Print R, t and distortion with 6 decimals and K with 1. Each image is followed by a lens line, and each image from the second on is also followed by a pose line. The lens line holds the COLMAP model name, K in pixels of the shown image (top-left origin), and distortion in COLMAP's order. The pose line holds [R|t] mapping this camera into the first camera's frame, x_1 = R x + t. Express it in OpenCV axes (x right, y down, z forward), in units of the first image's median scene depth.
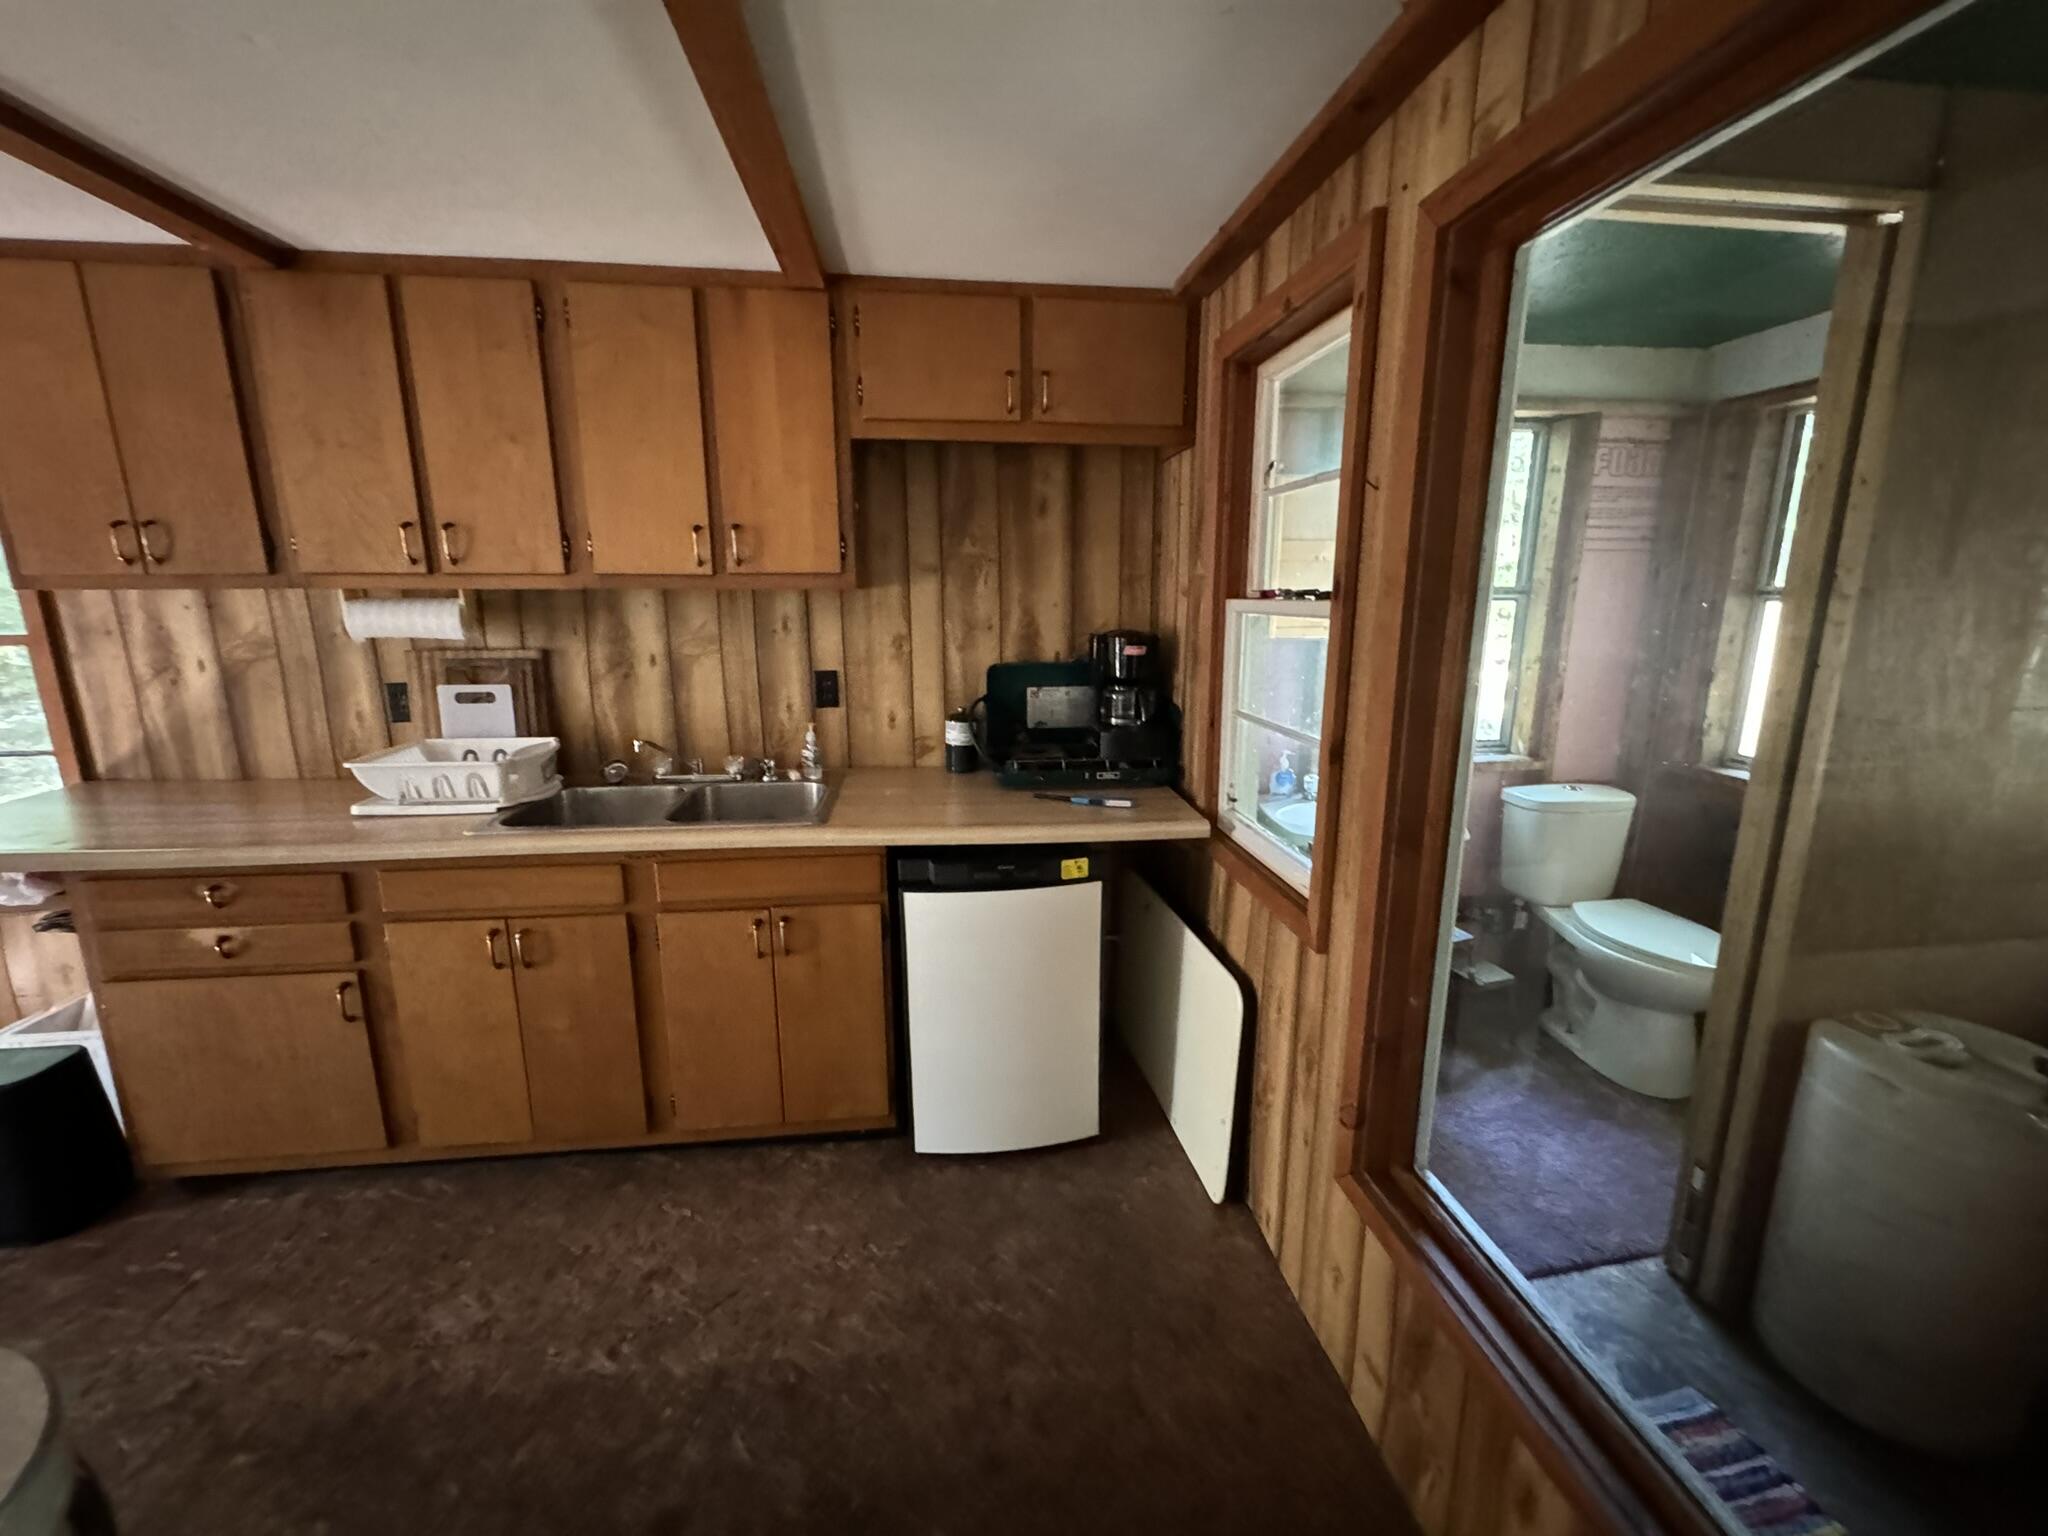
lens RADIAL K [[831.7, 0, 1020.5], [0, 831.7, 766.7], [0, 0, 1]] dist [-0.001746, 0.000754]
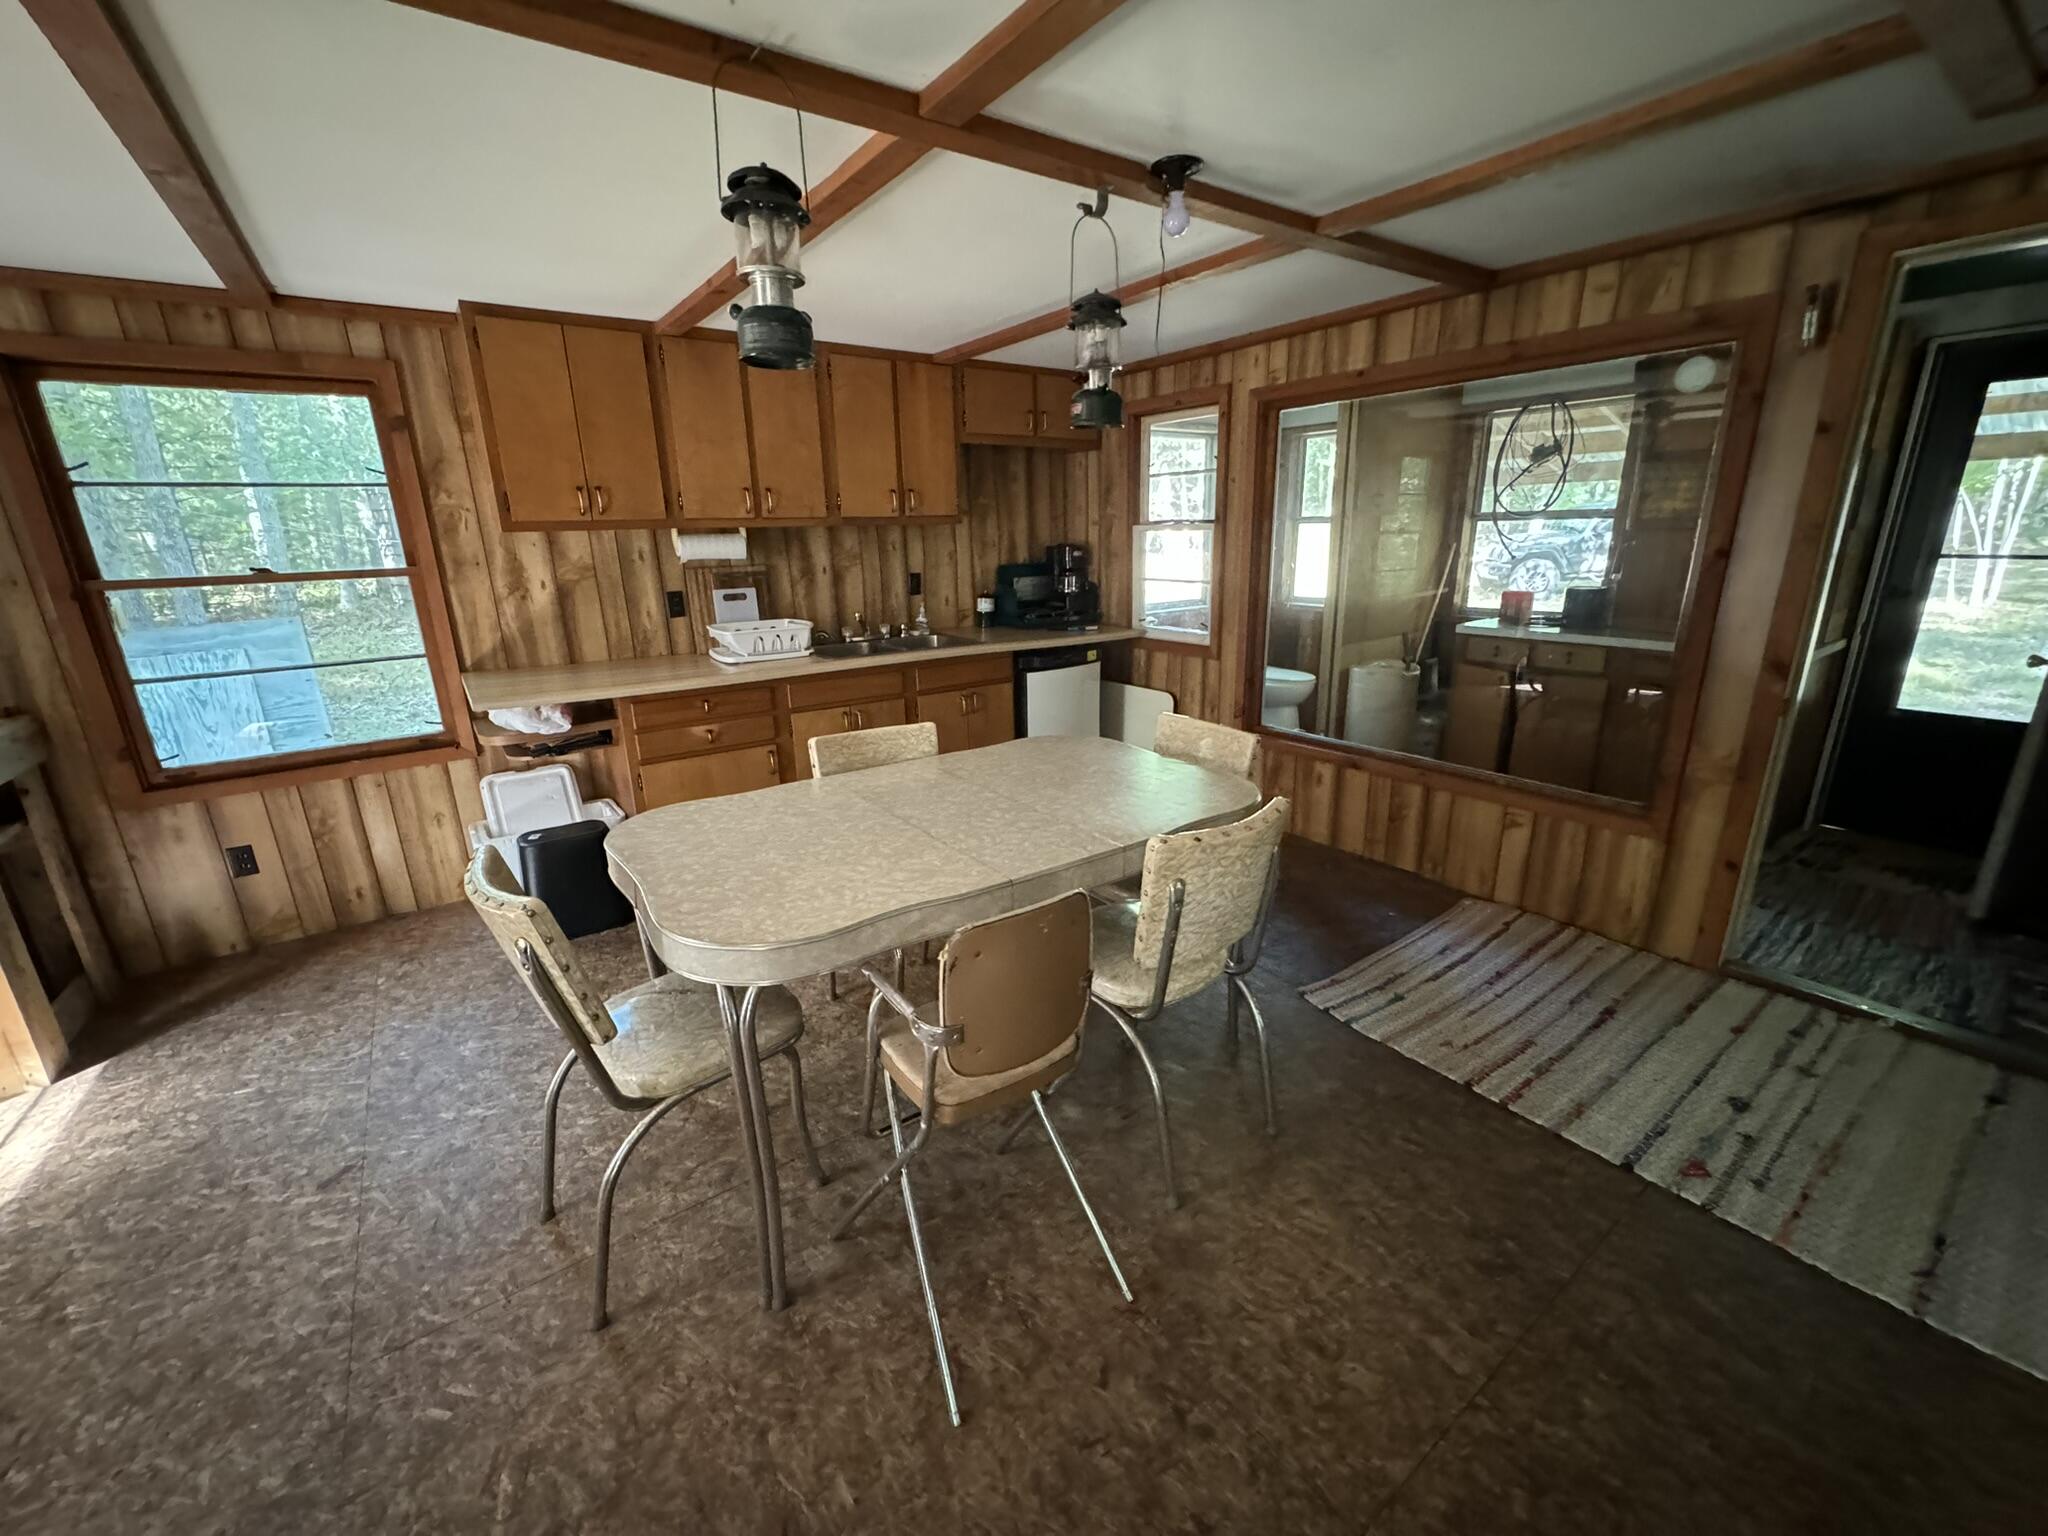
lens RADIAL K [[819.5, 0, 1035.1], [0, 819.5, 774.5], [0, 0, 1]] dist [-0.003522, 0.000545]
pose [[0.872258, -0.157685, 0.462927, -0.875151], [0.121004, 0.986747, 0.108114, 0.144533], [-0.473840, -0.038287, 0.879778, -0.638729]]
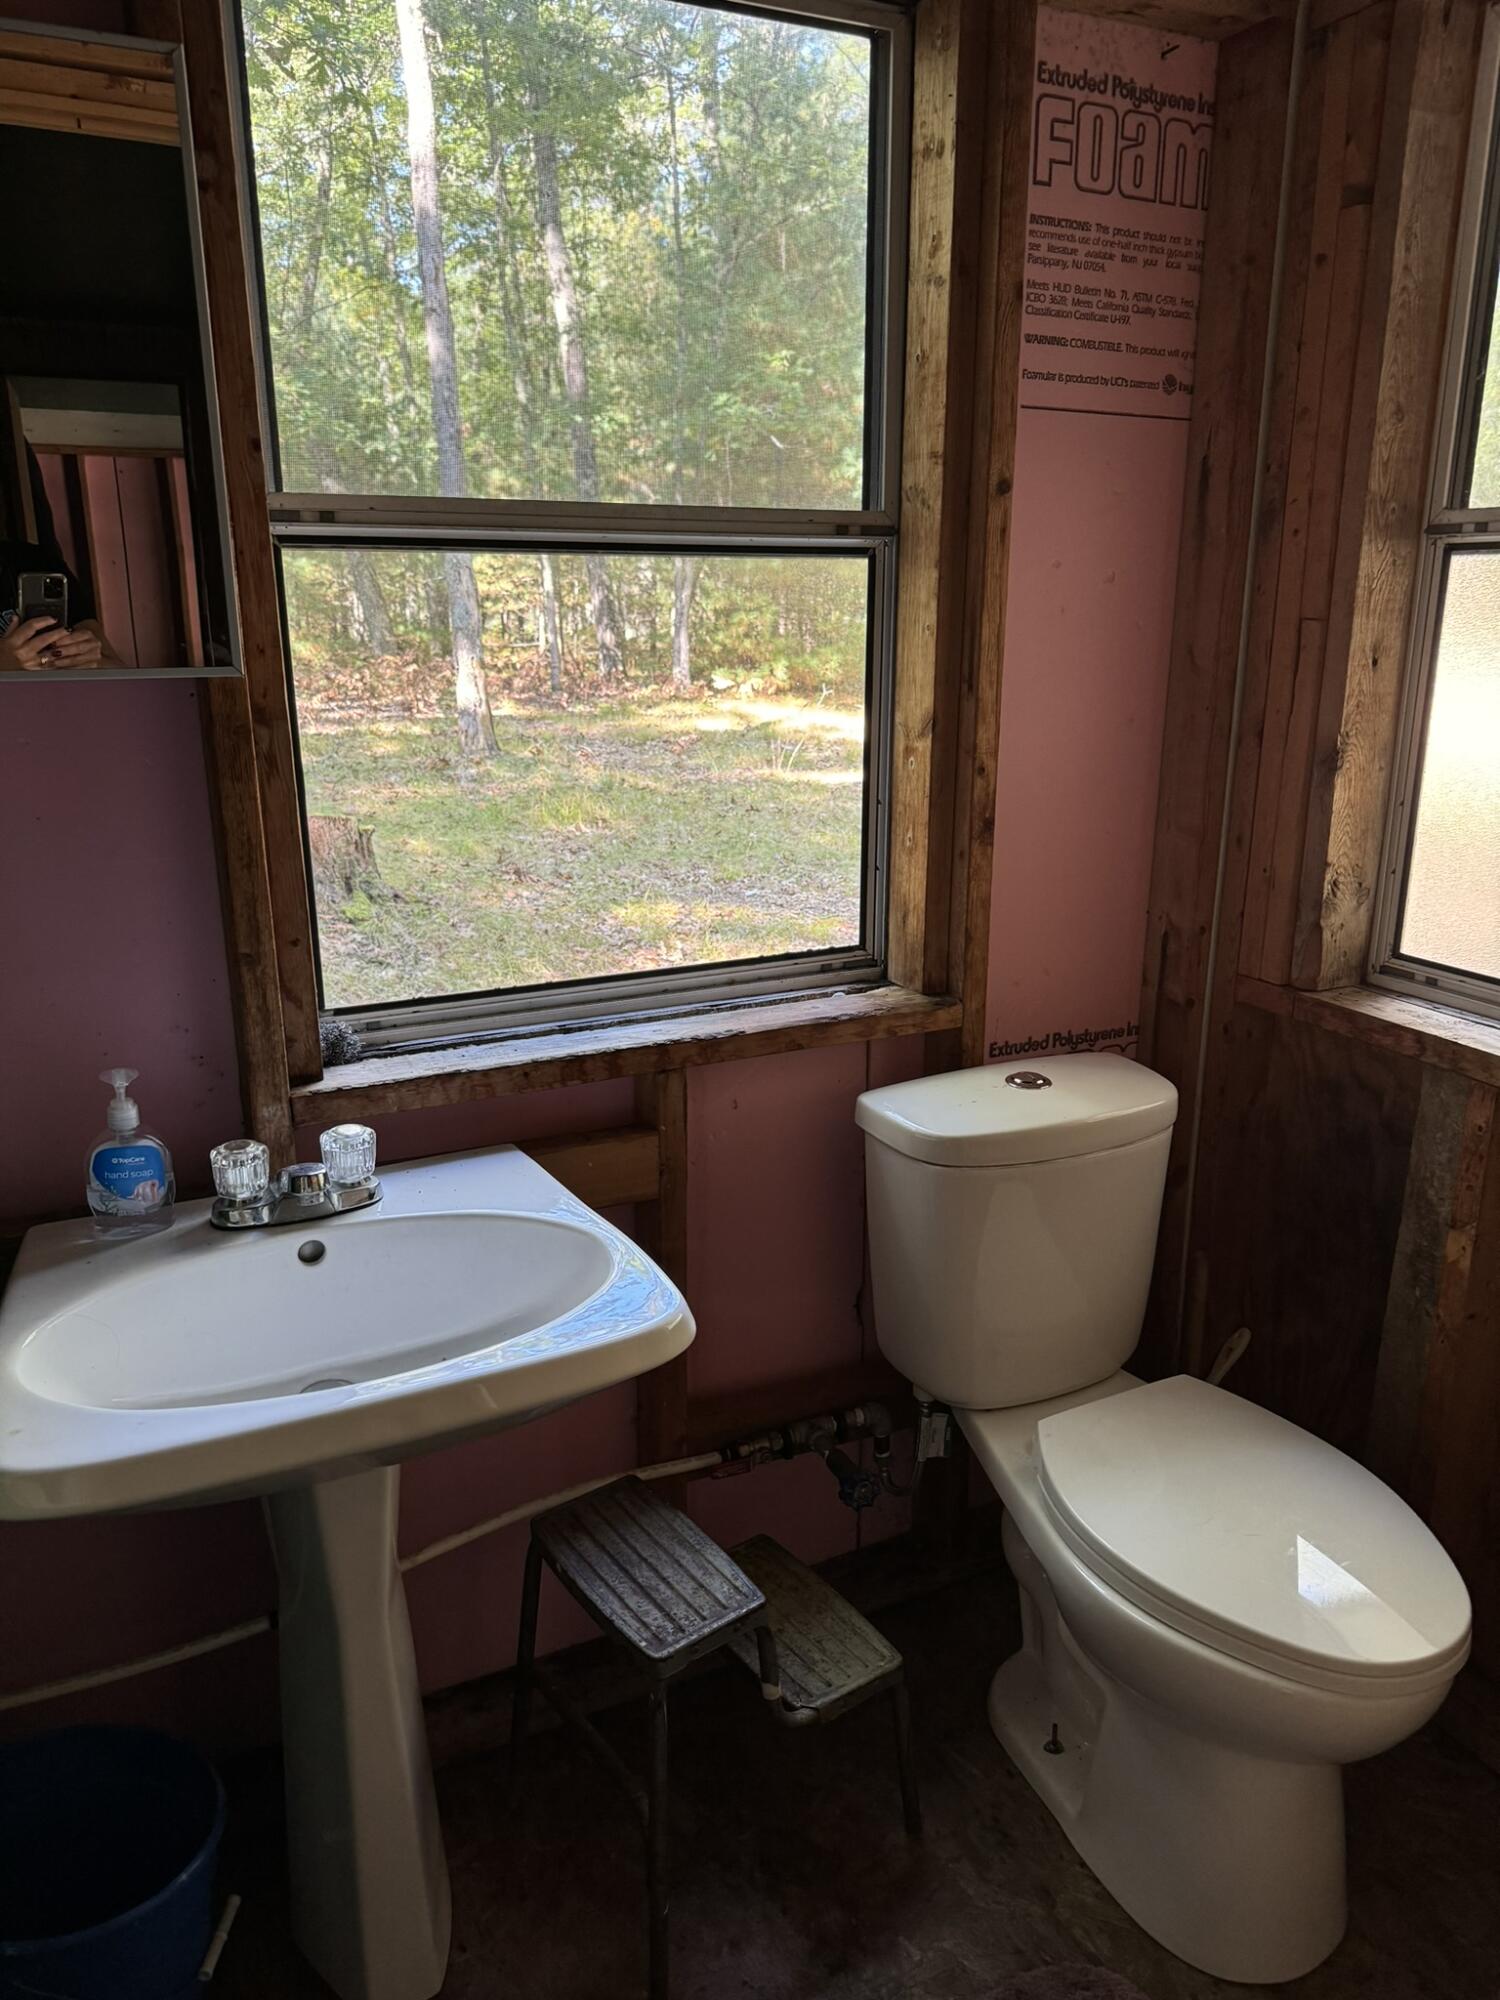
lens RADIAL K [[1406.4, 0, 748.5], [0, 1406.4, 1021.2], [0, 0, 1]] dist [0.057268, -0.084280]
pose [[0.945075, -0.093506, 0.313194, 0.401800], [0.070319, 0.993934, 0.084555, -0.068261], [-0.319200, -0.057888, 0.945918, 0.513817]]
